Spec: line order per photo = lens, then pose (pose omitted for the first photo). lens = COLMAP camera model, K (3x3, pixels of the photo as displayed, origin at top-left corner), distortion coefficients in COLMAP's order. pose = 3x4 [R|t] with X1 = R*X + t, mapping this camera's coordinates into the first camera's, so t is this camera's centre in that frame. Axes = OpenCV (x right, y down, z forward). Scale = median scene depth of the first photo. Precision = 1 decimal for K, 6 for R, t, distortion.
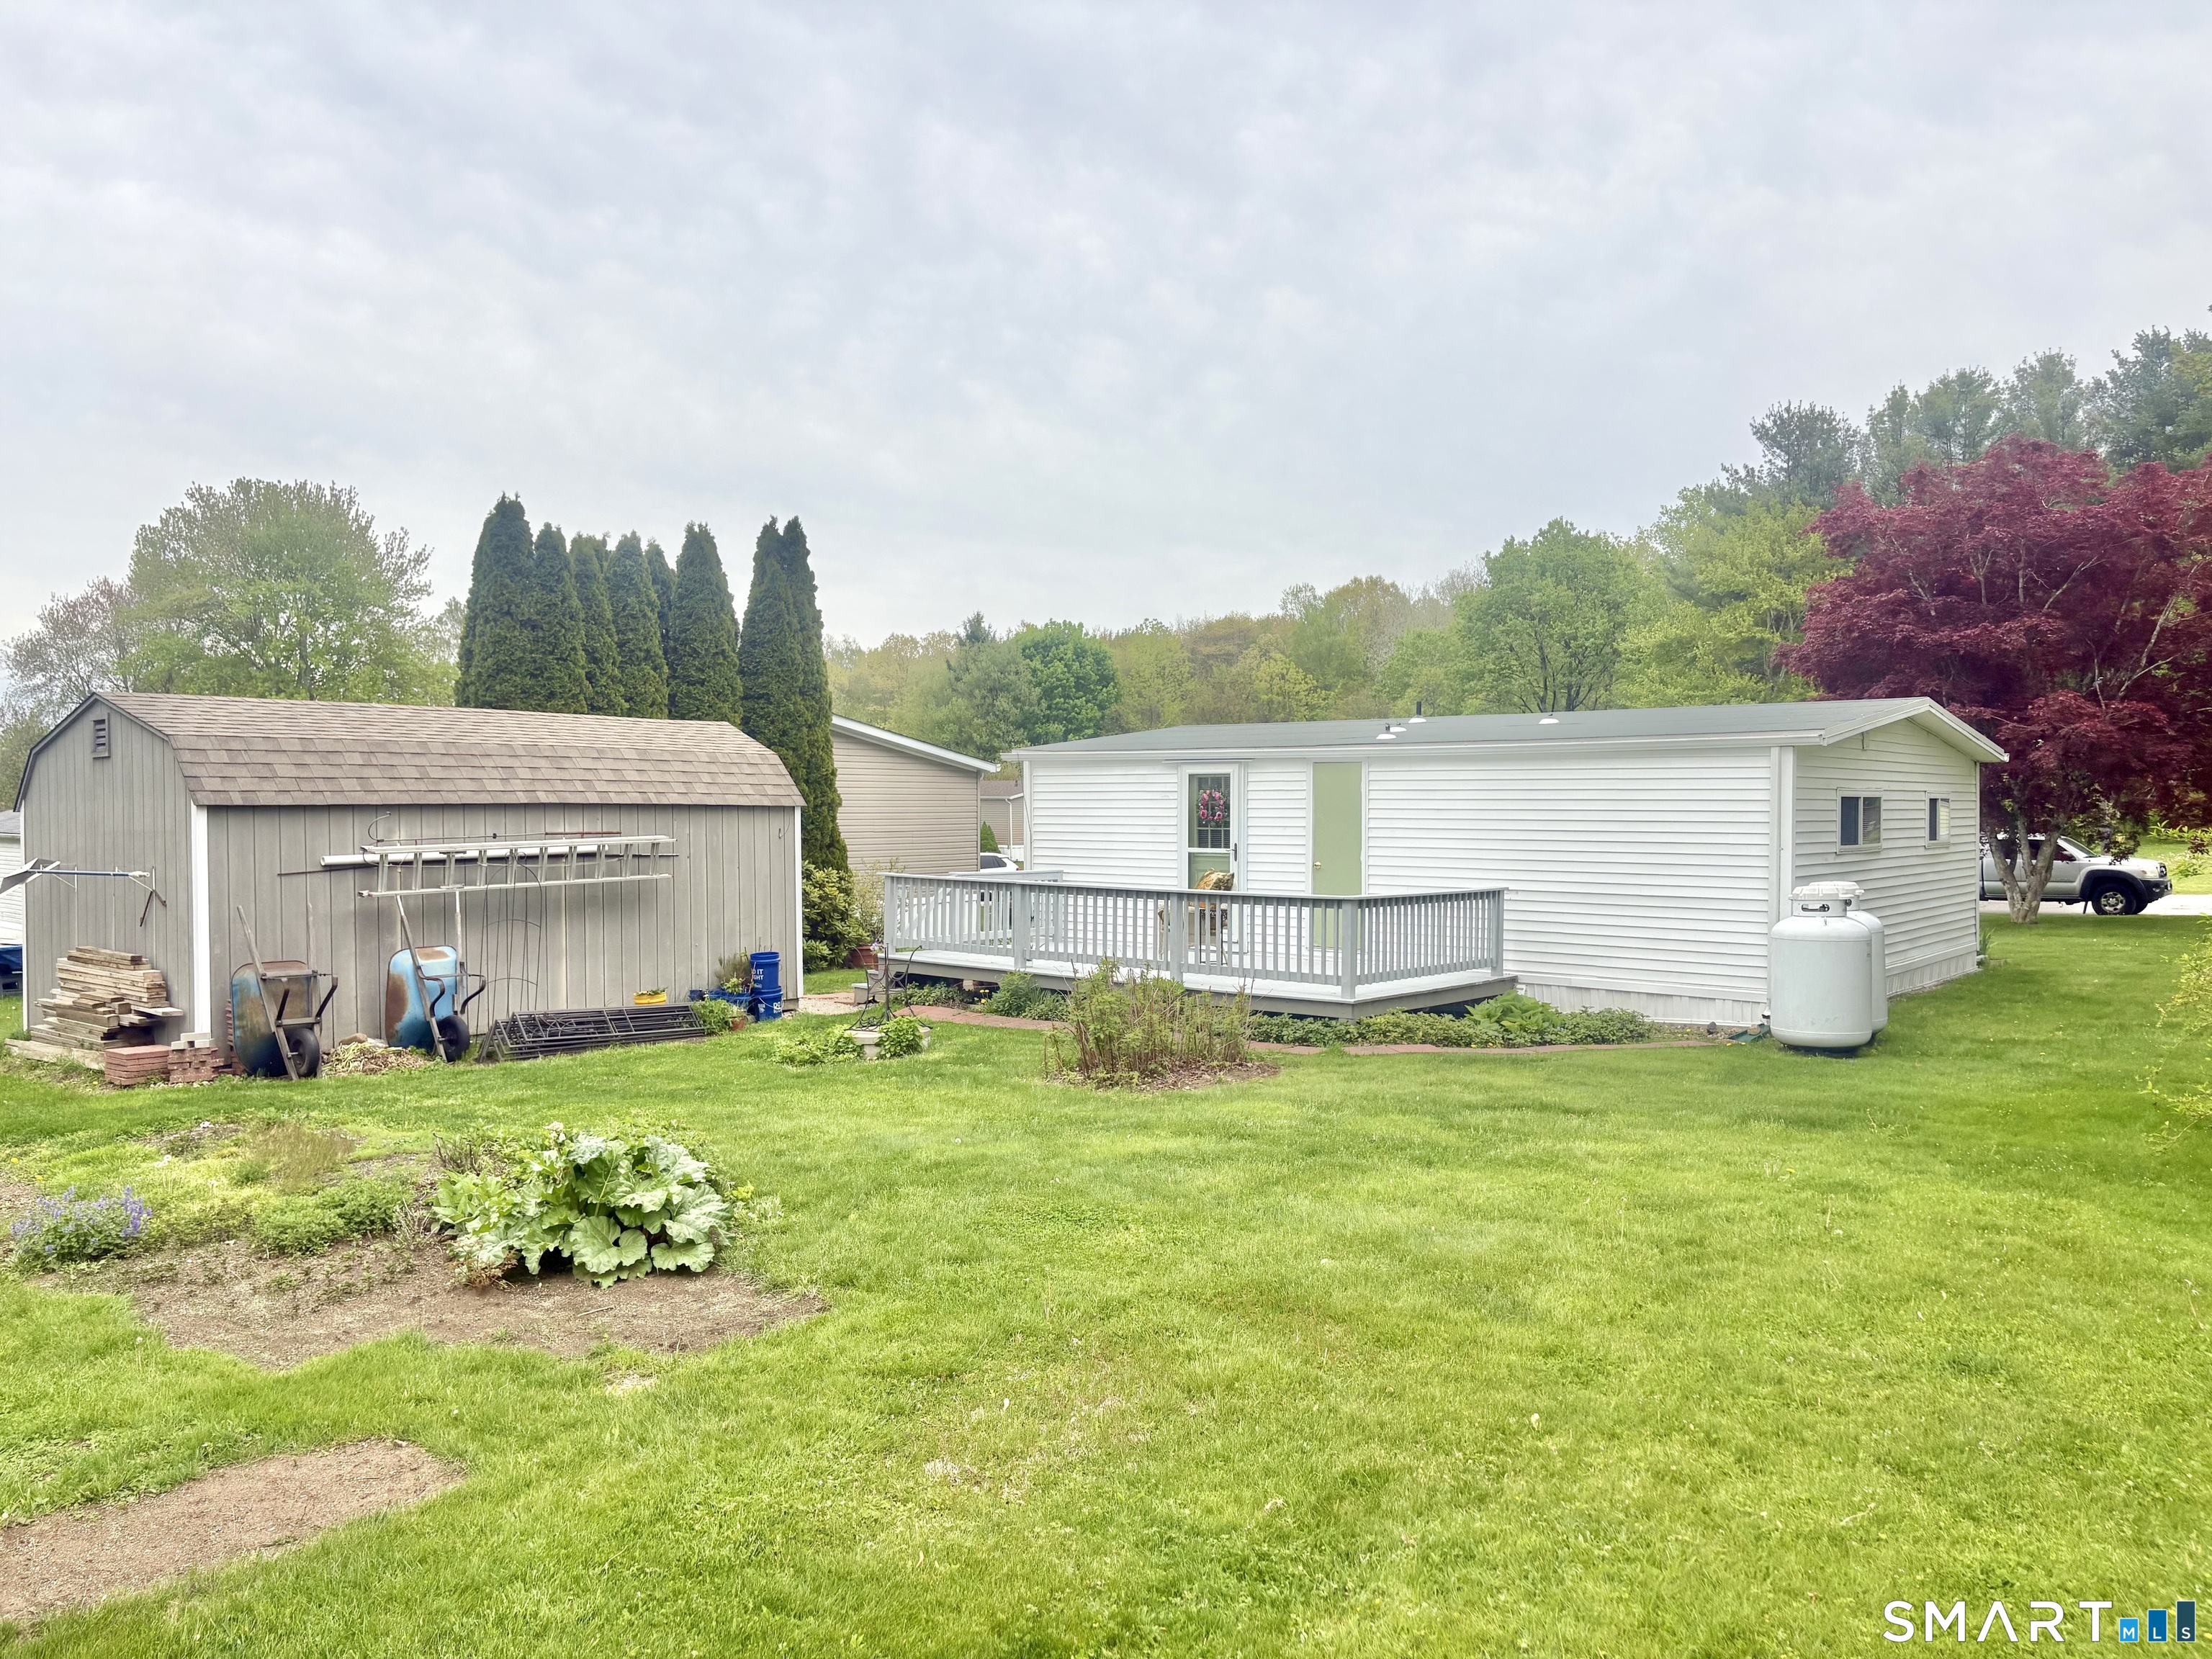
lens RADIAL K [[1664.2, 0, 1106.0], [0, 1664.2, 829.5], [0, 0, 1]] dist [0.060518, -0.077537]
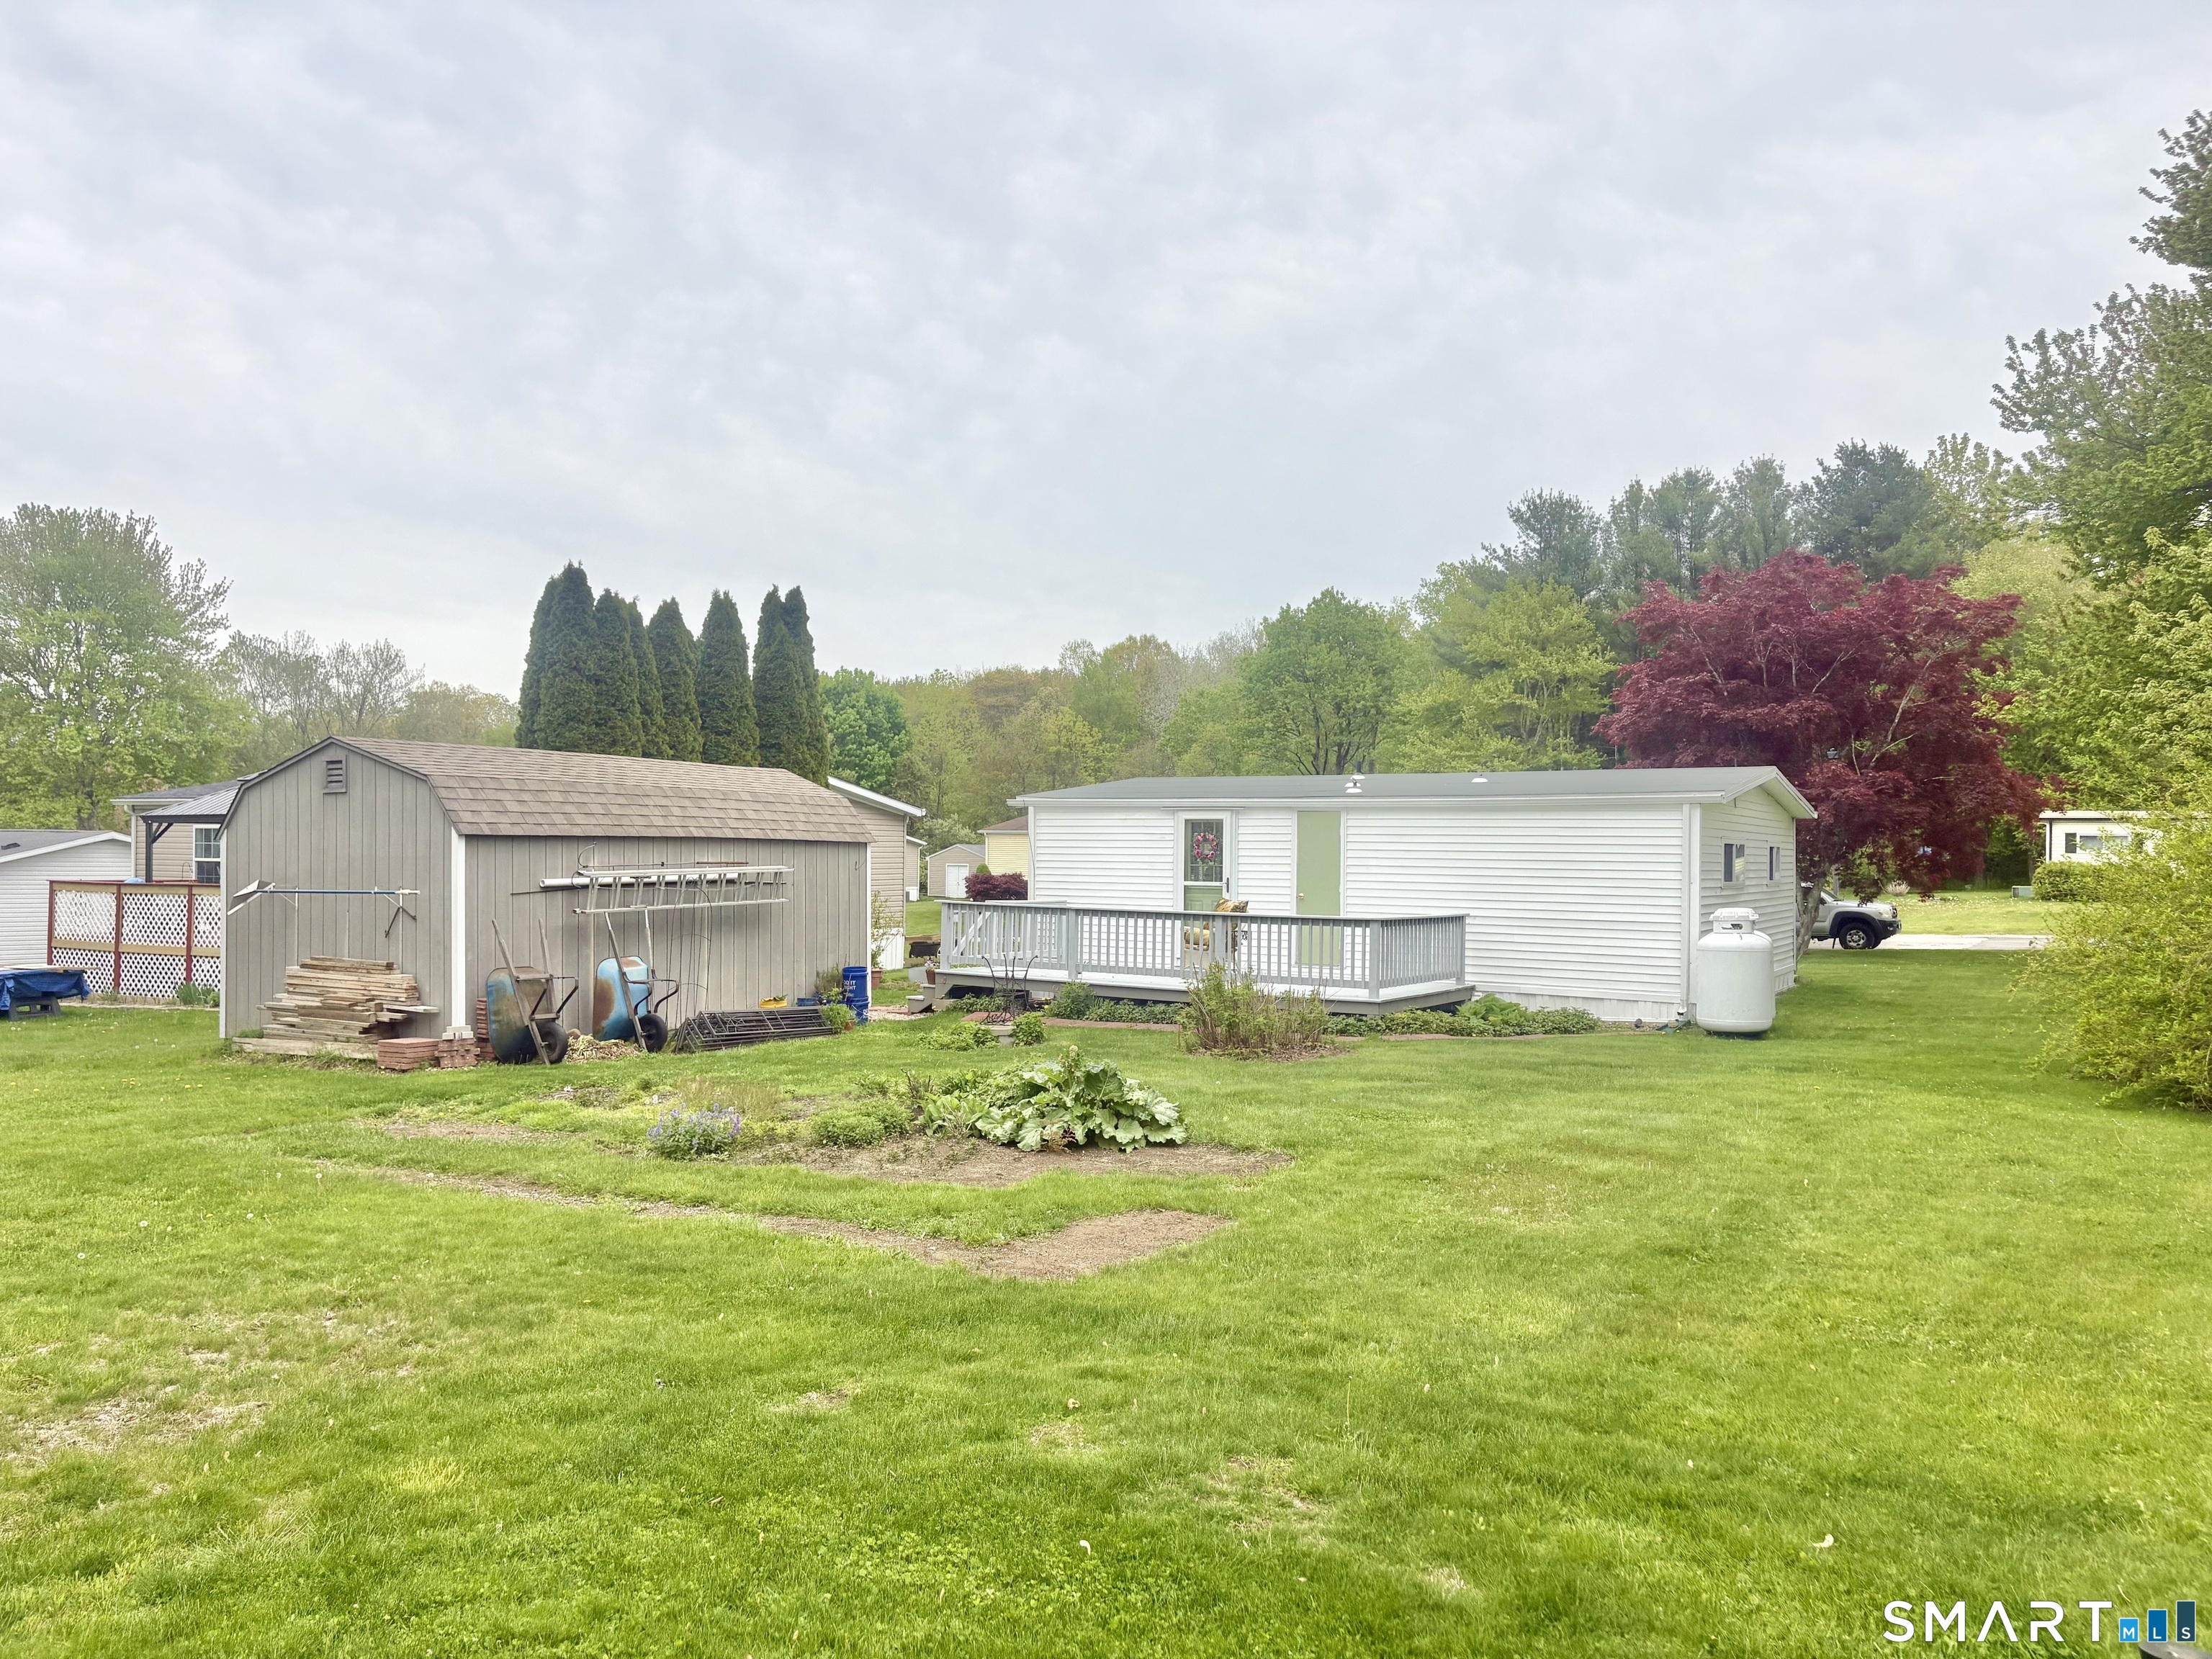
lens RADIAL K [[1626.8, 0, 1106.0], [0, 1626.8, 829.5], [0, 0, 1]] dist [0.087872, -0.136684]
pose [[0.990031, 0.012317, 0.140308, -0.157880], [-0.008348, 0.999549, -0.028844, 0.007433], [-0.140600, 0.027385, 0.989688, -0.133913]]
